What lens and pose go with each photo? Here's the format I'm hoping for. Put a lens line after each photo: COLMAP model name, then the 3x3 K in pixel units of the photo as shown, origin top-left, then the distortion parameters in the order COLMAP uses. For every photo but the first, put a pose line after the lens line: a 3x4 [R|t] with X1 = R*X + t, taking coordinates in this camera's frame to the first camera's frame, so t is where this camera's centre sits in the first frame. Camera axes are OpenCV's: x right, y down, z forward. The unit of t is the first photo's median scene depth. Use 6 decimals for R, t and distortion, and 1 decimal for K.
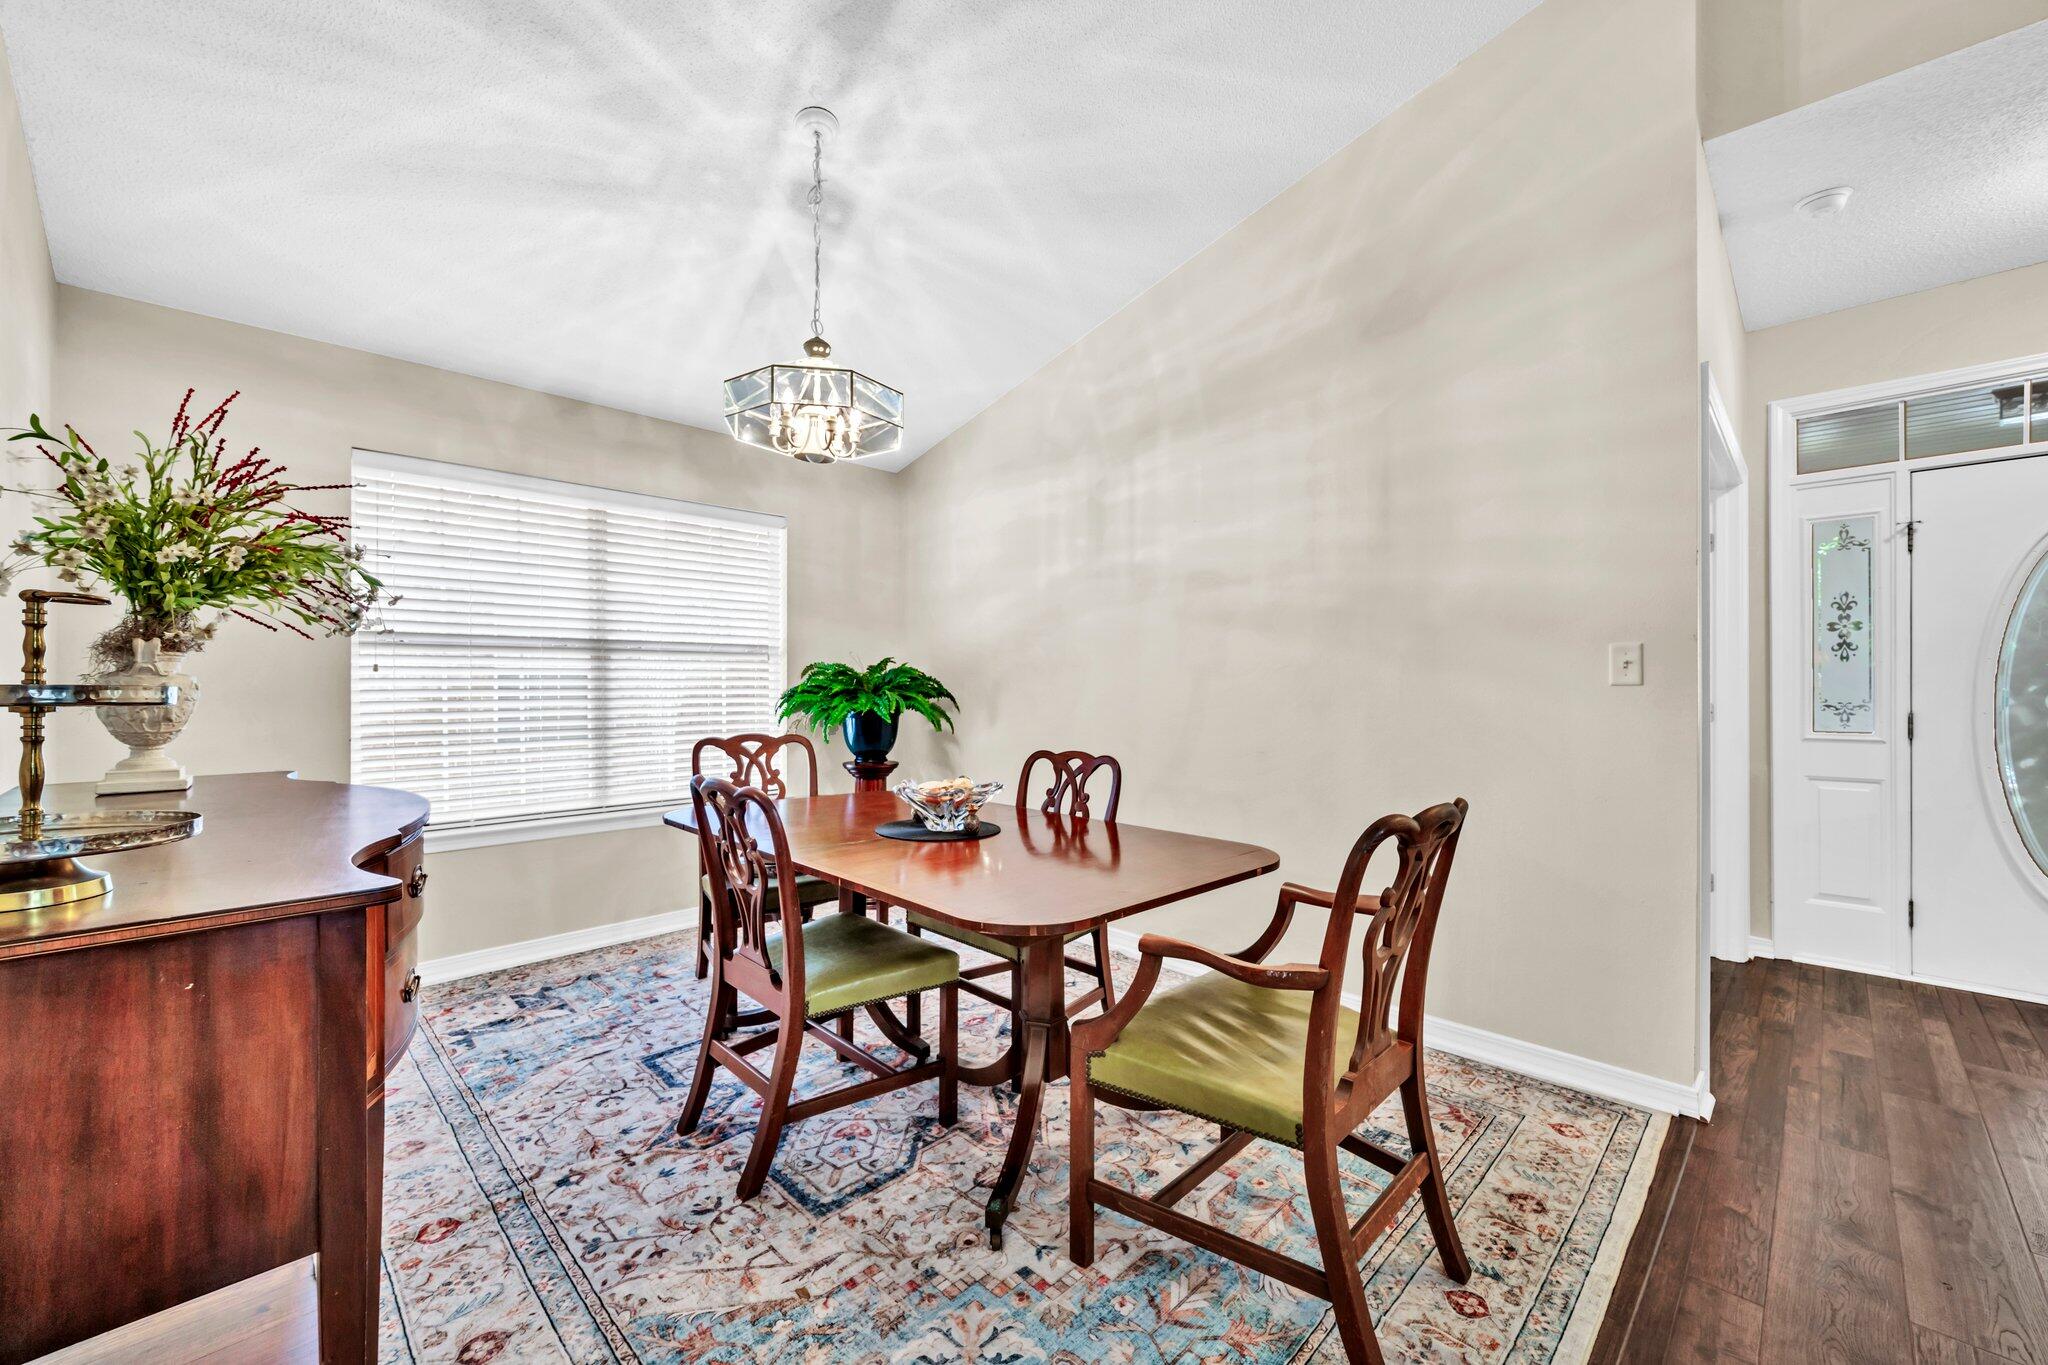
lens RADIAL K [[798.8, 0, 1020.1], [0, 798.8, 688.0], [0, 0, 1]] dist [0.000235, -0.000099]
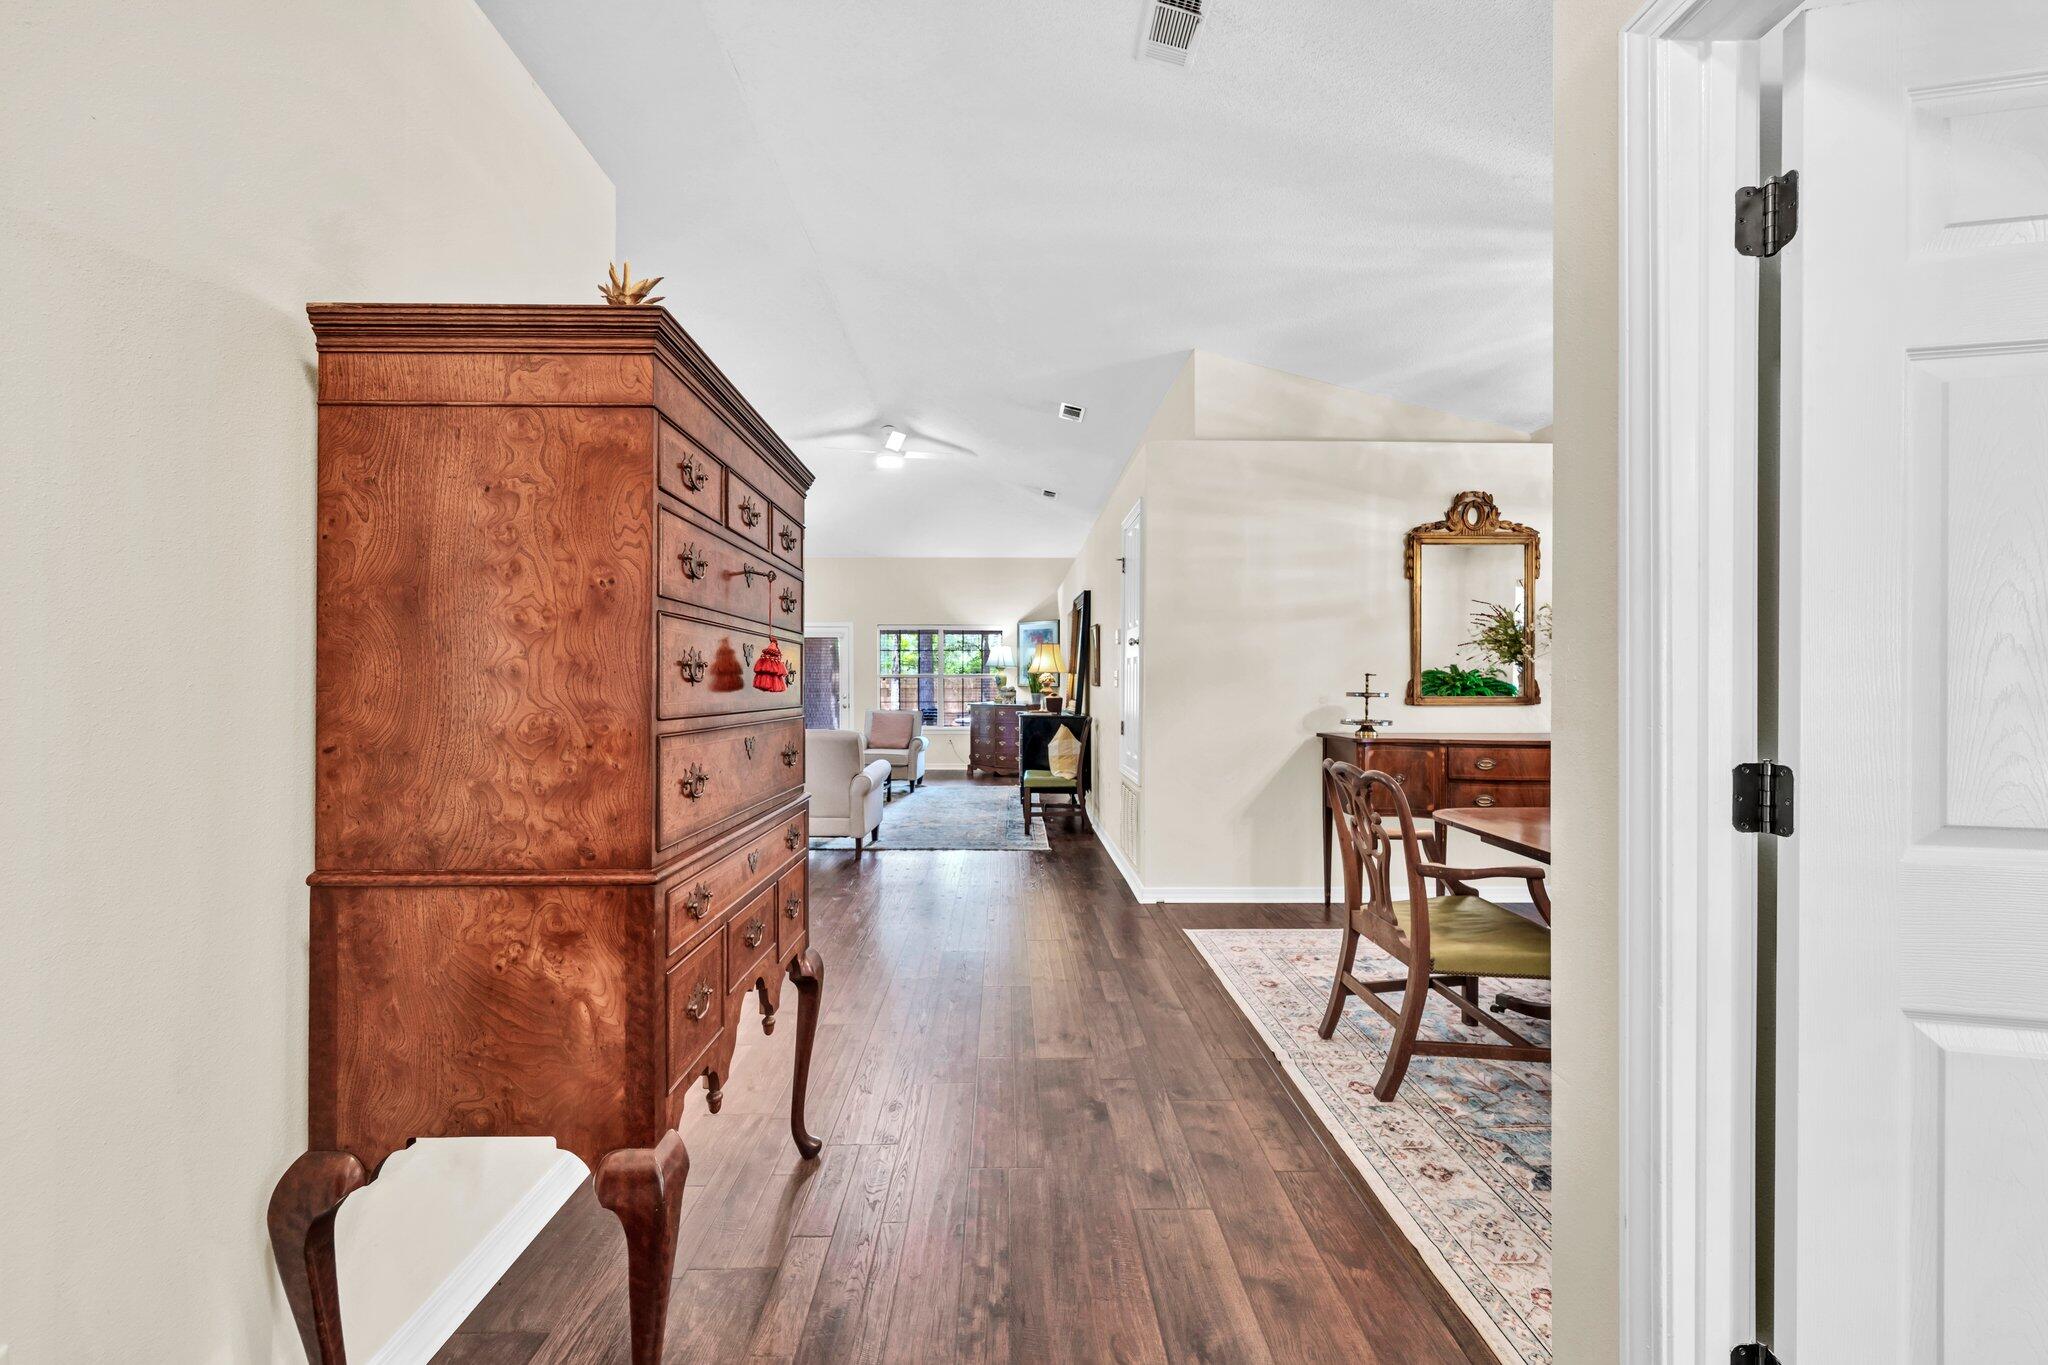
lens RADIAL K [[797.0, 0, 1021.7], [0, 797.0, 683.7], [0, 0, 1]] dist [-0.001064, -0.000272]
pose [[-0.688245, -0.005271, -0.725460, 1.320848], [-0.006482, 0.999978, -0.001116, -0.013360], [0.725450, 0.003935, -0.688264, 0.970803]]
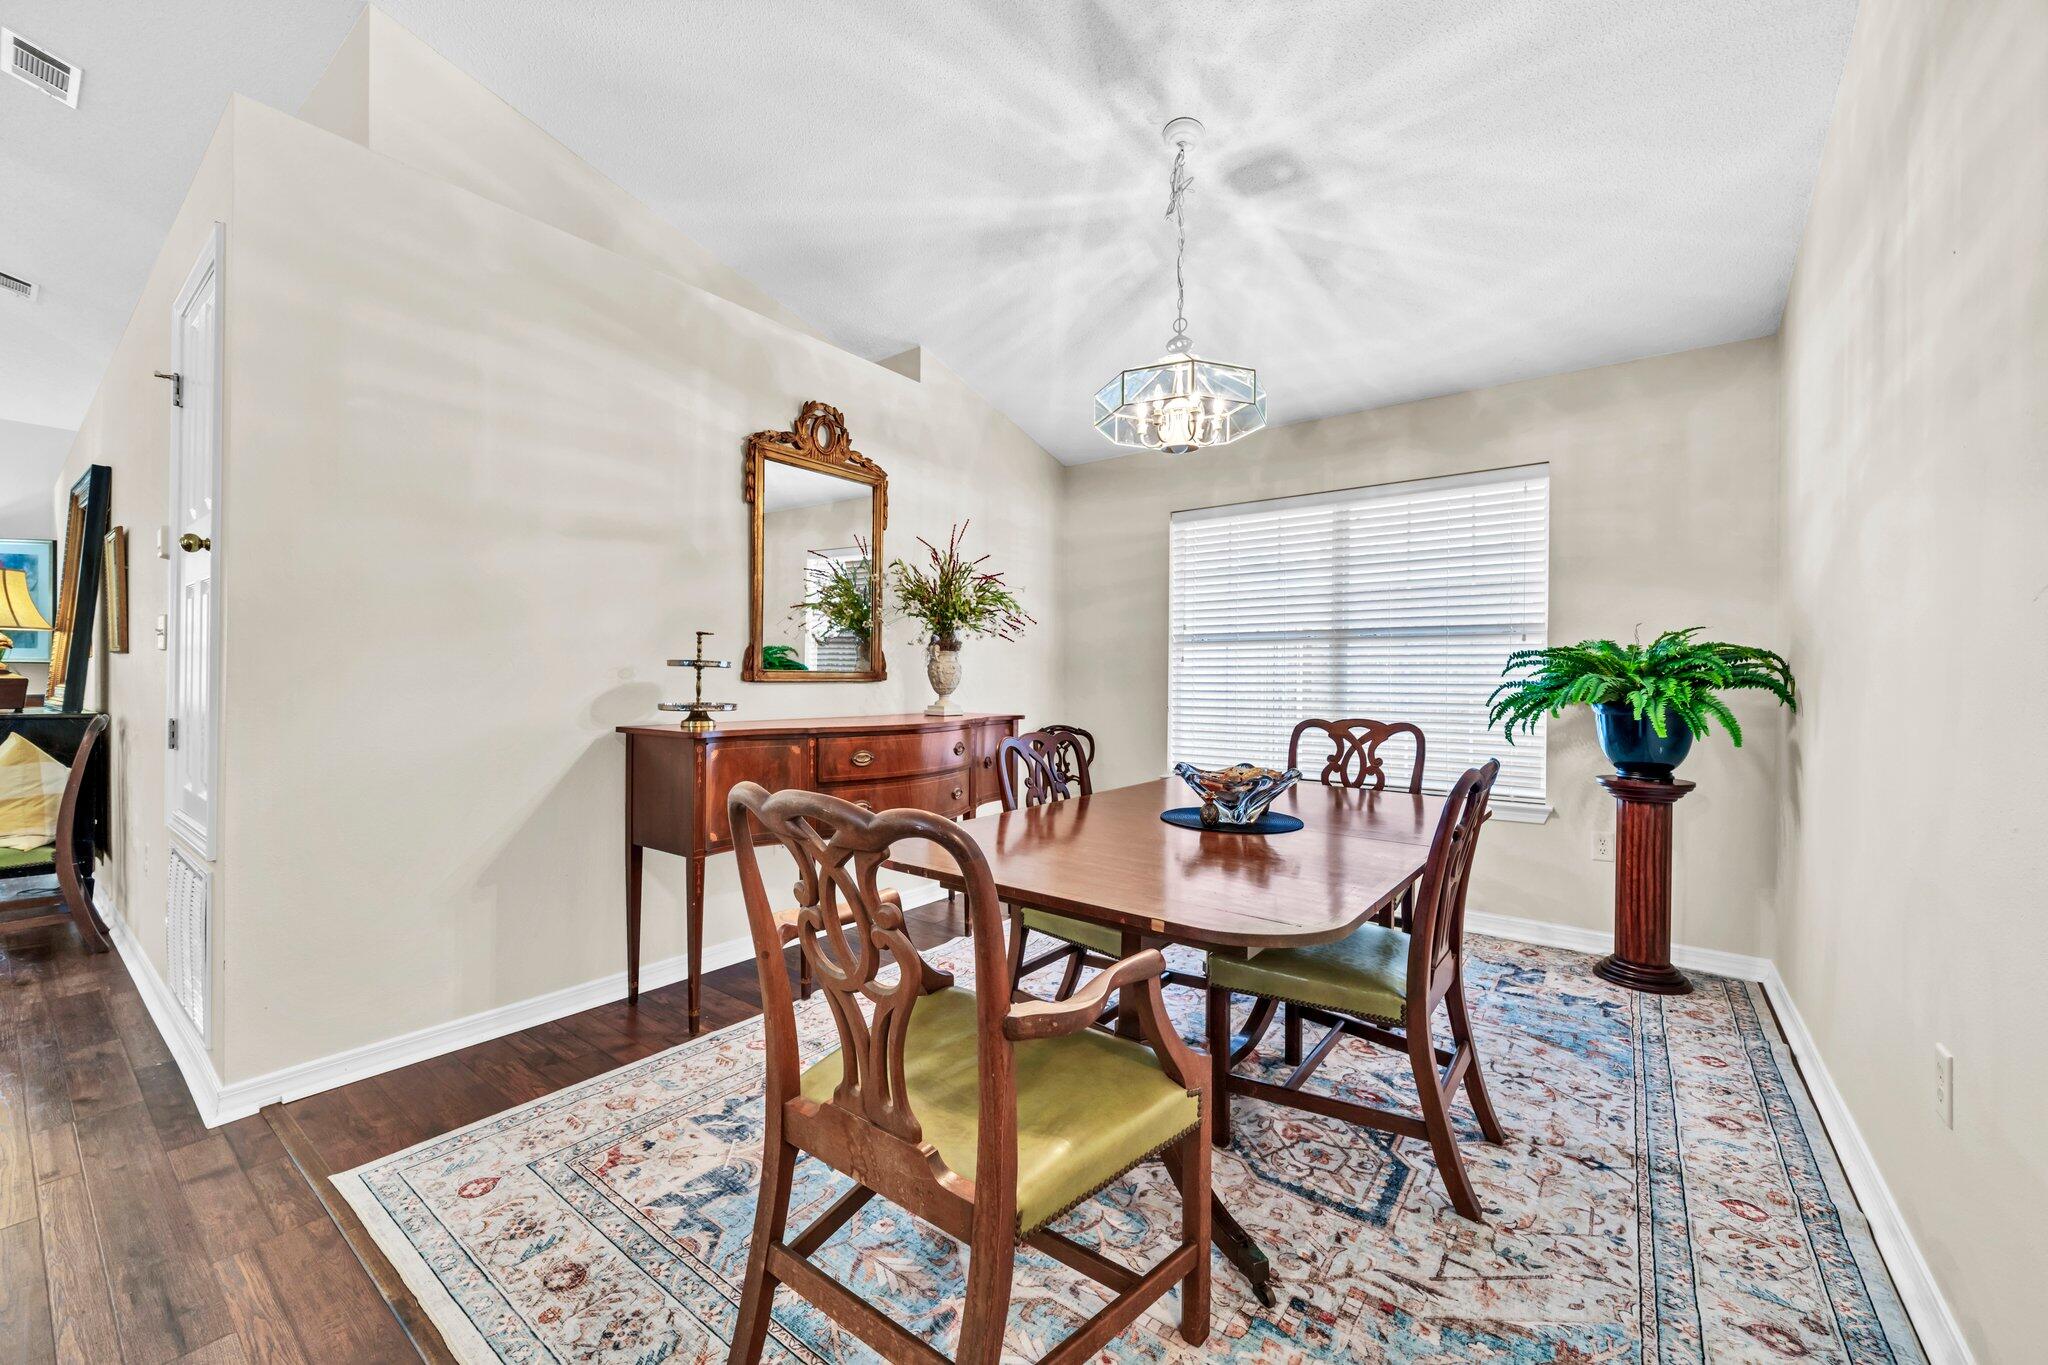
lens RADIAL K [[797.0, 0, 1021.7], [0, 797.0, 683.7], [0, 0, 1]] dist [-0.001064, -0.000272]
pose [[0.138141, 0.004699, -0.990401, 0.737352], [-0.010866, 0.999936, 0.003229, 0.022119], [0.990353, 0.010316, 0.138183, 0.624913]]
